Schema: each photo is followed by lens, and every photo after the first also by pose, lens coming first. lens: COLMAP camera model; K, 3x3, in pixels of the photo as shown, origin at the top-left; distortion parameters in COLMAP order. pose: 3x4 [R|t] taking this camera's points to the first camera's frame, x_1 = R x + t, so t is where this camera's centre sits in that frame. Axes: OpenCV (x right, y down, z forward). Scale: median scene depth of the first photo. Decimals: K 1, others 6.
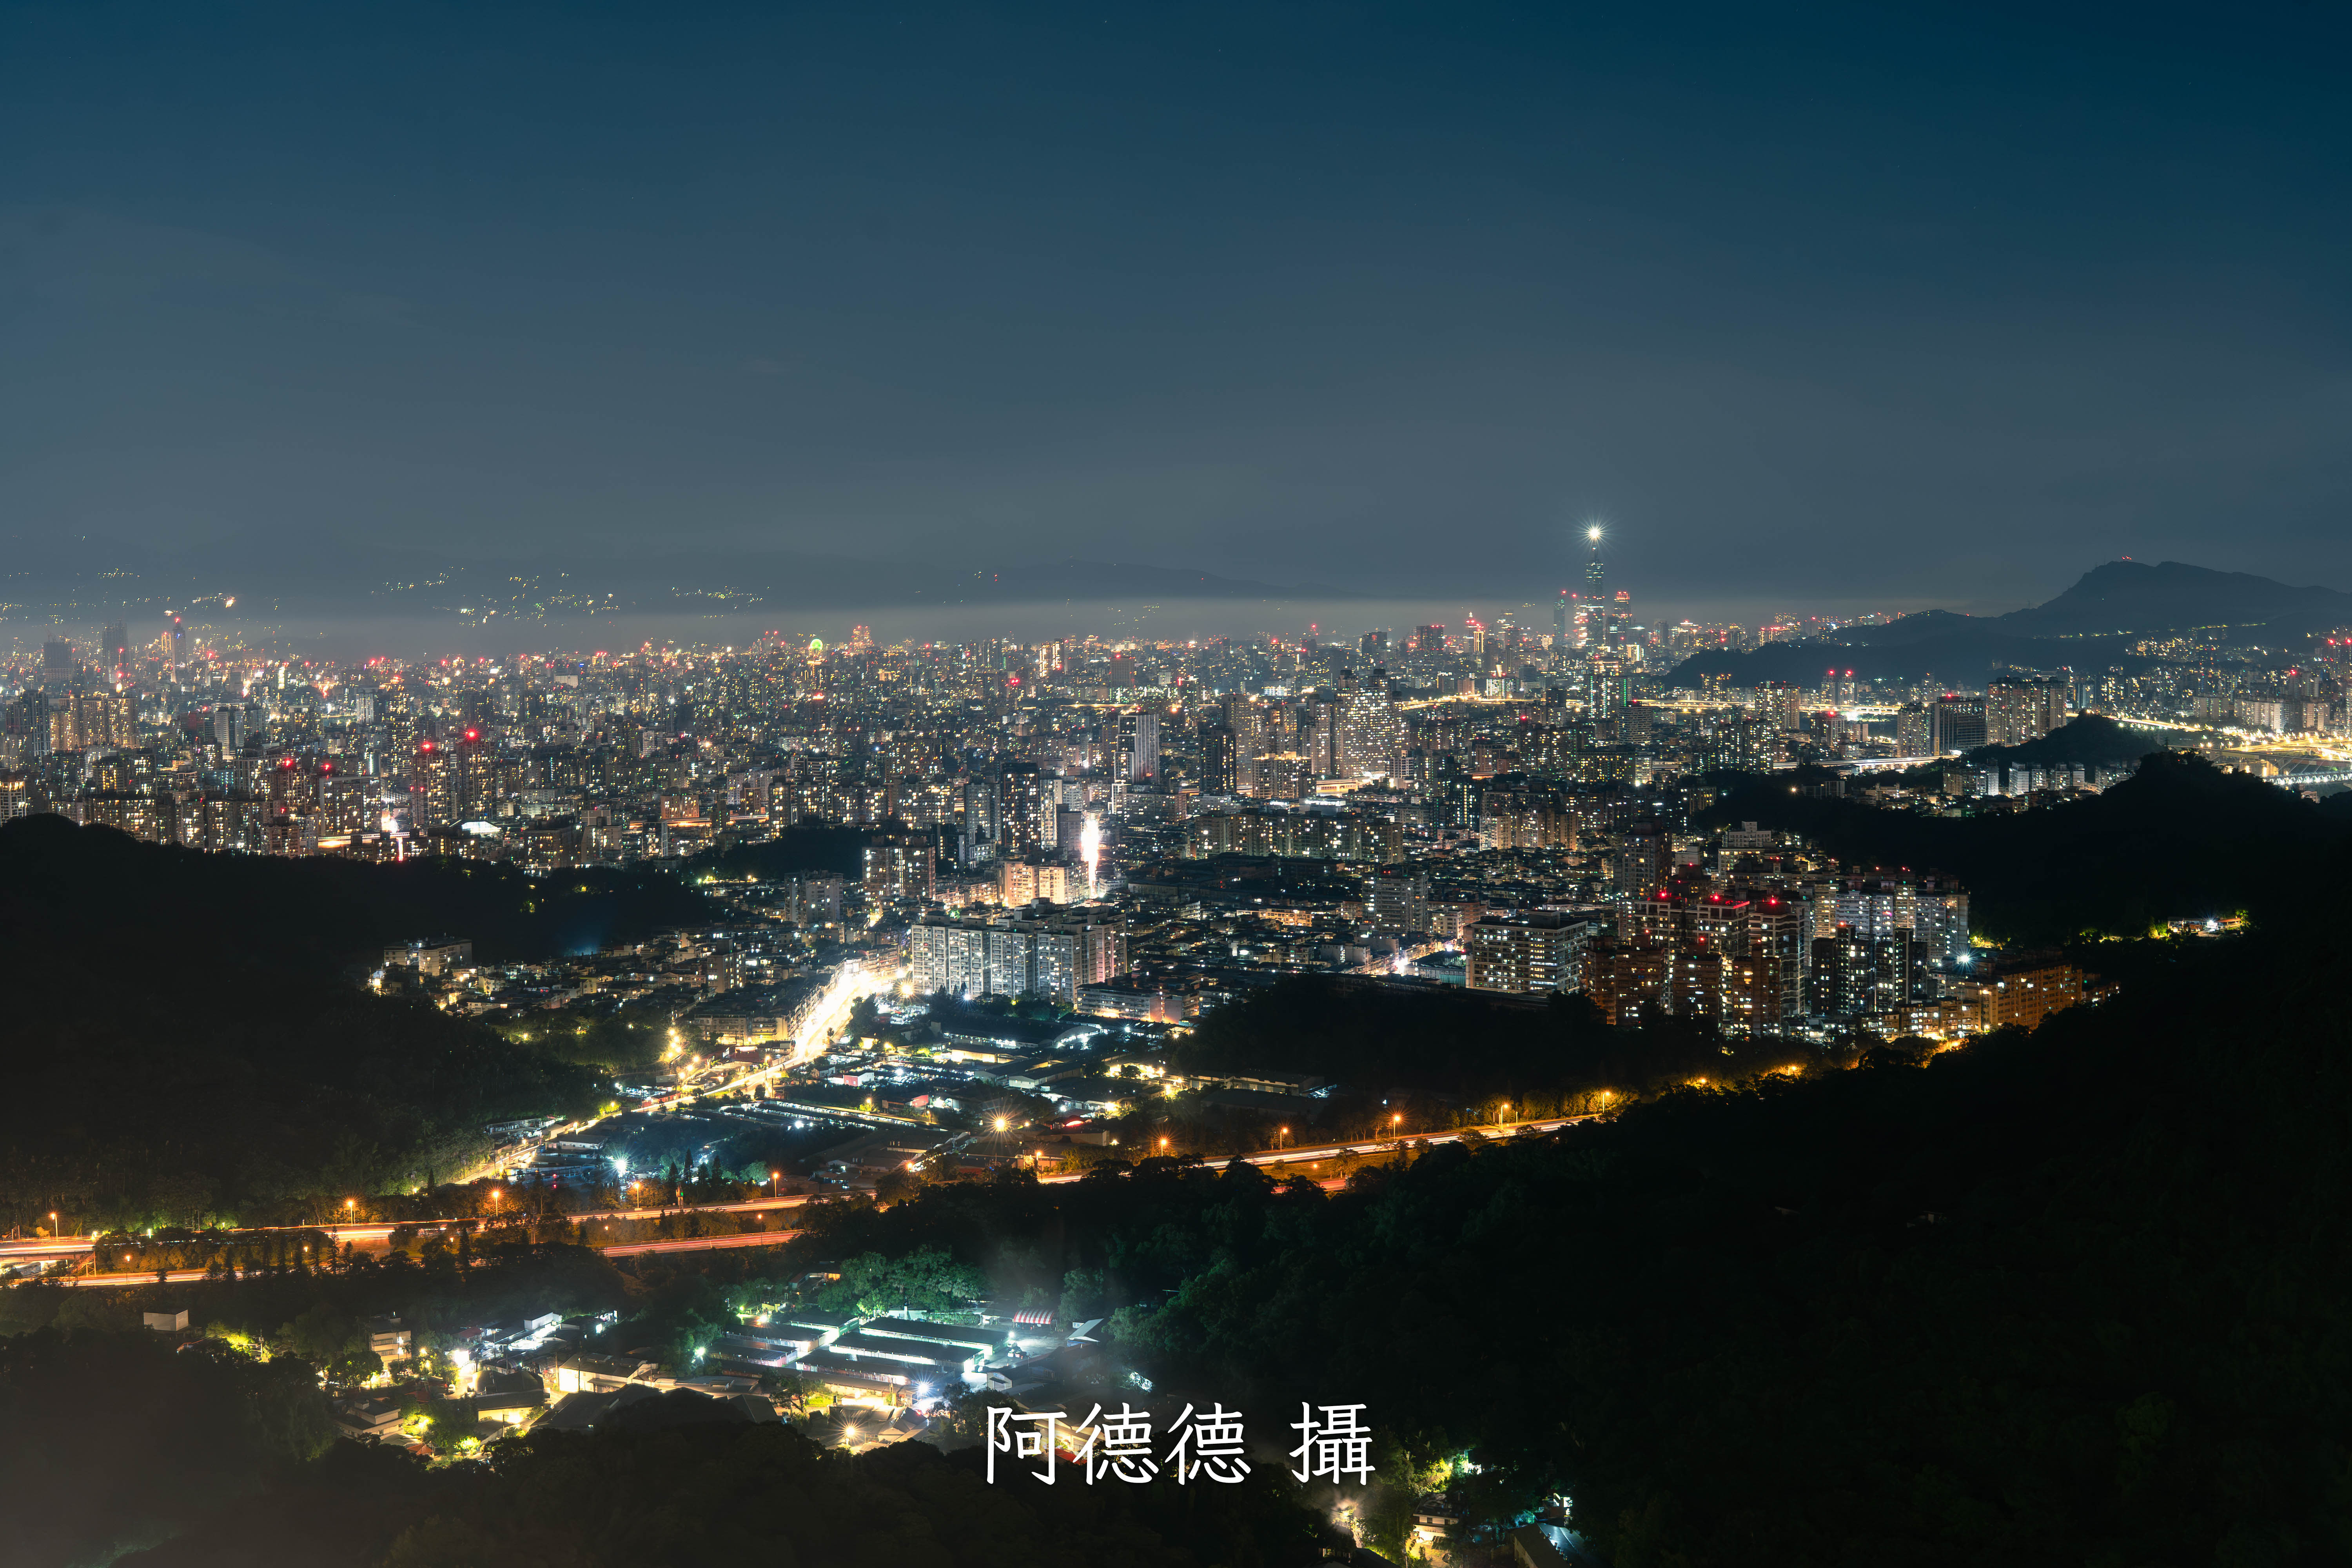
lens RADIAL K [[2428.1, 0, 1172.8], [0, 2428.1, 790.1], [0, 0, 1]] dist [-0.000588, -0.021955]
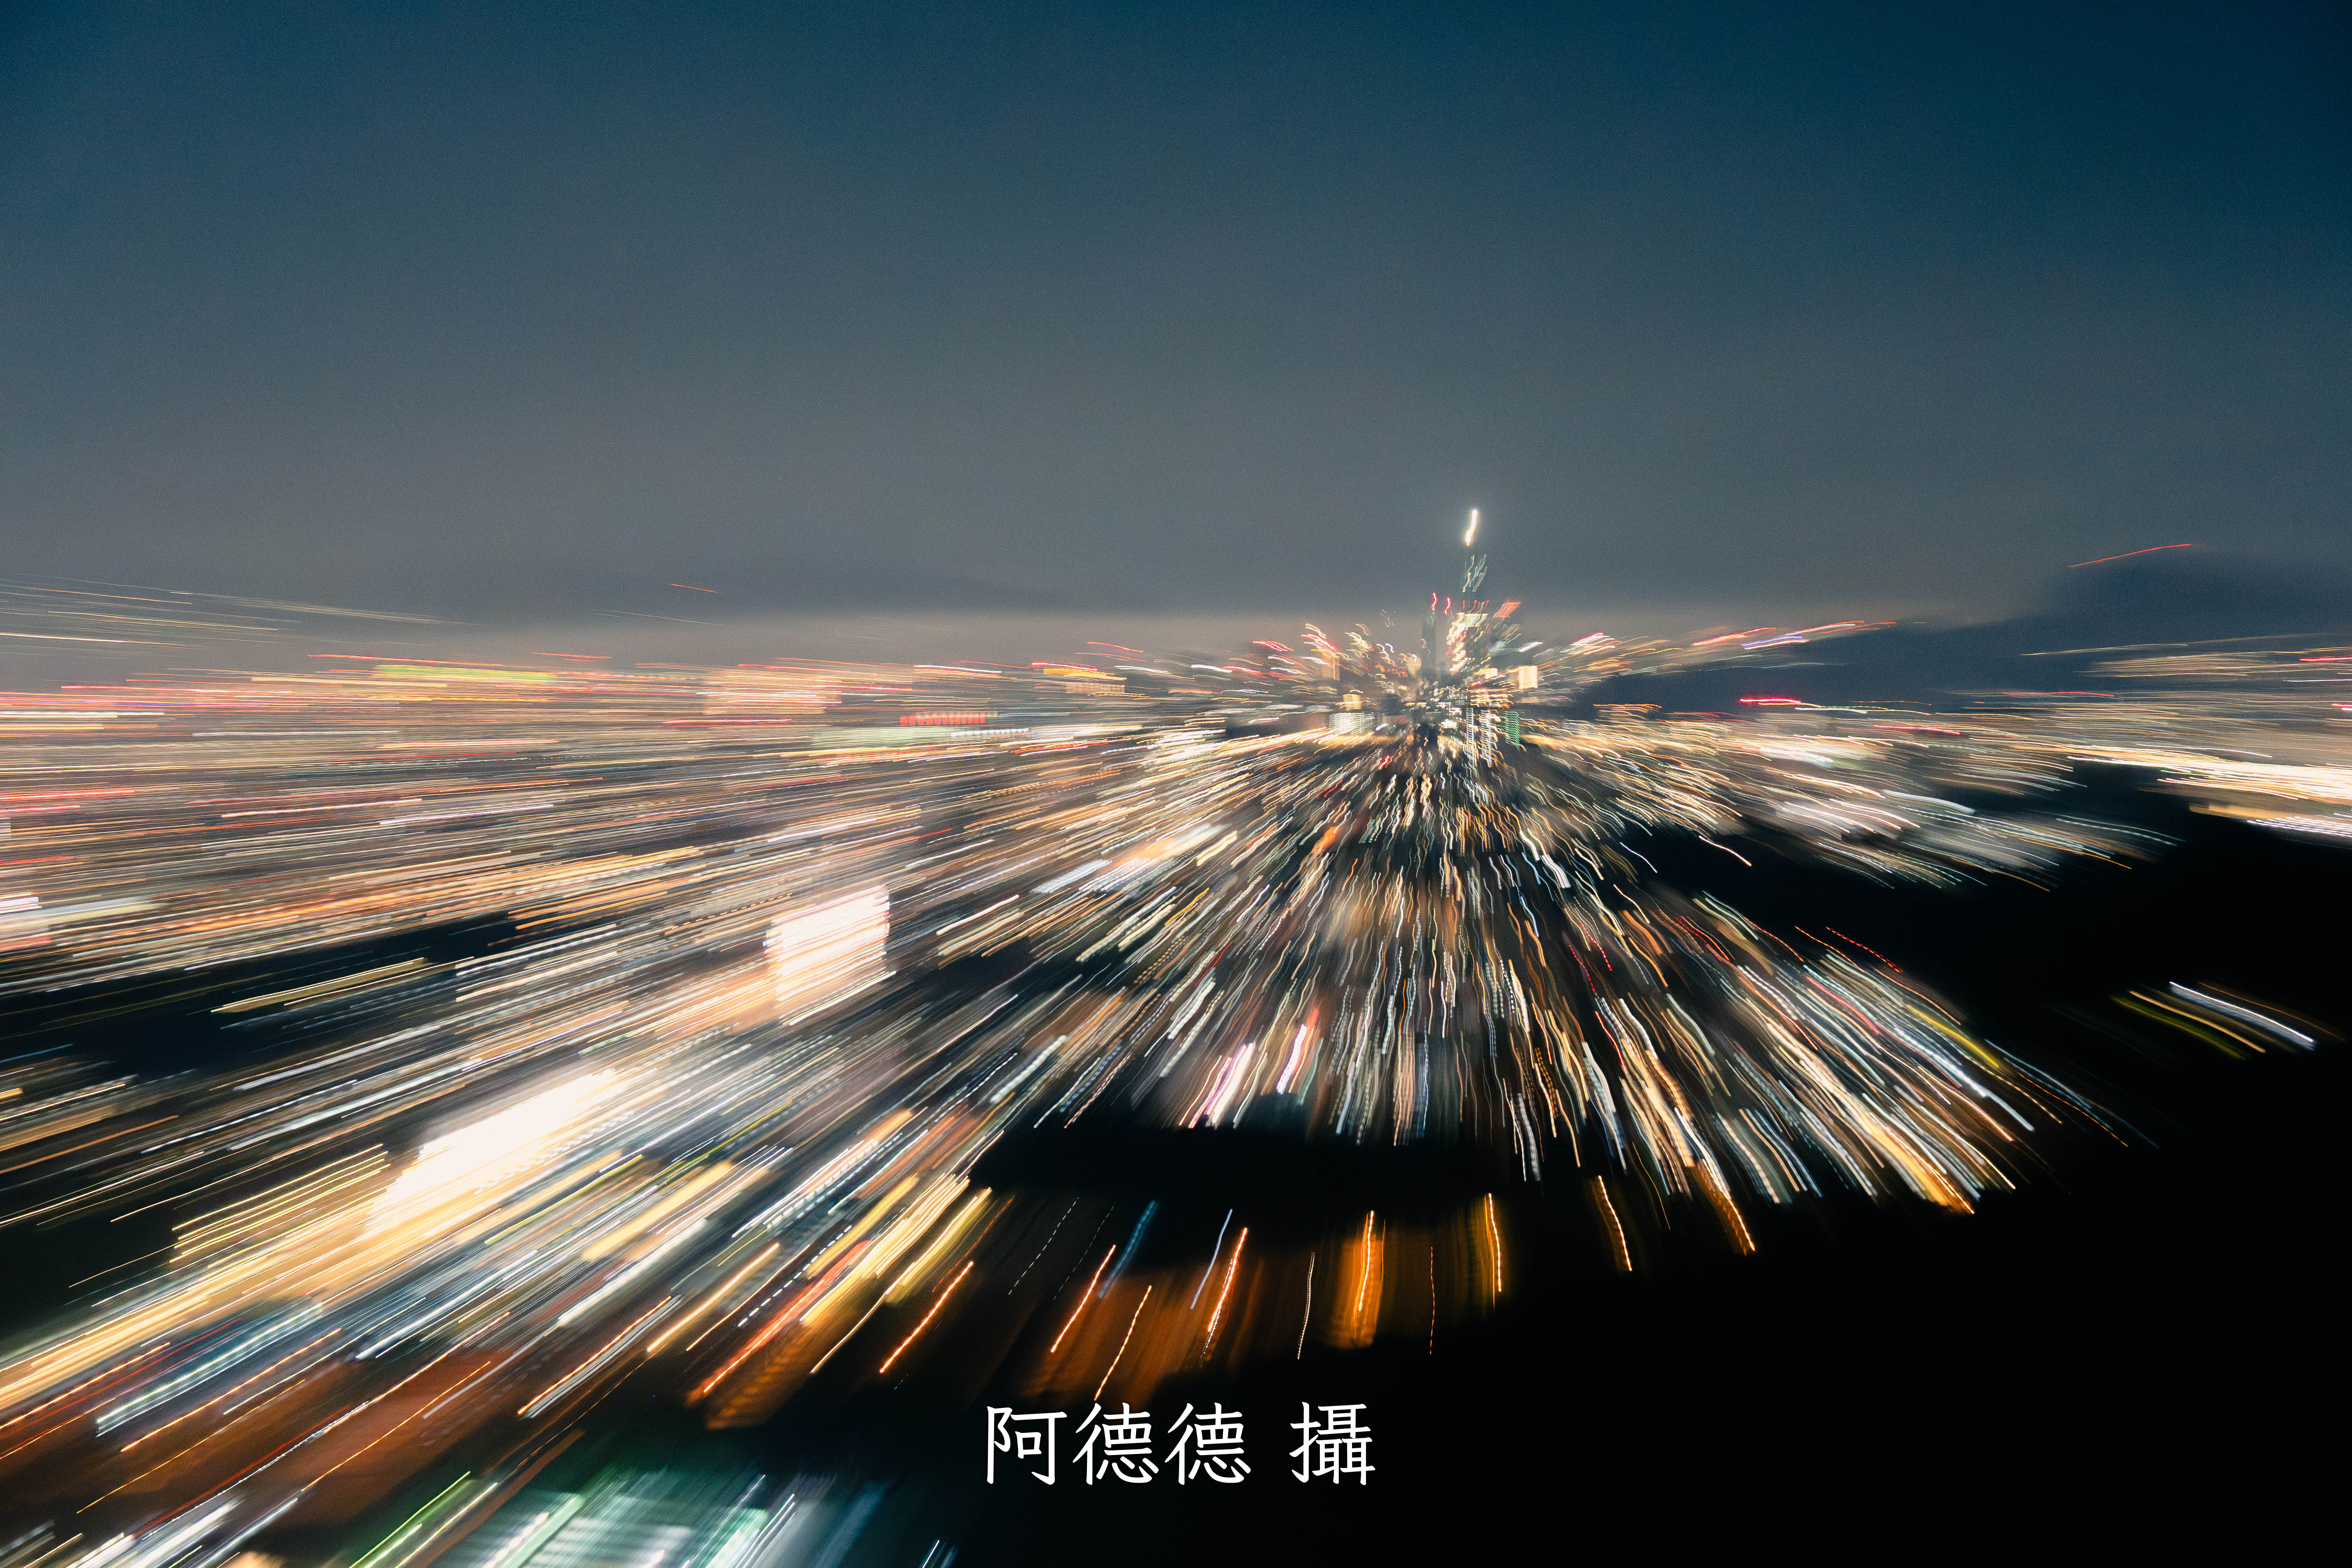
lens RADIAL K [[3513.9, 0, 1176.0], [0, 3513.9, 784.0], [0, 0, 1]] dist [-0.003616, -0.017826]
pose [[0.996215, -0.010220, 0.086315, -0.029976], [0.012486, 0.999590, -0.025752, 0.008358], [-0.086016, 0.026732, 0.995935, -0.178159]]
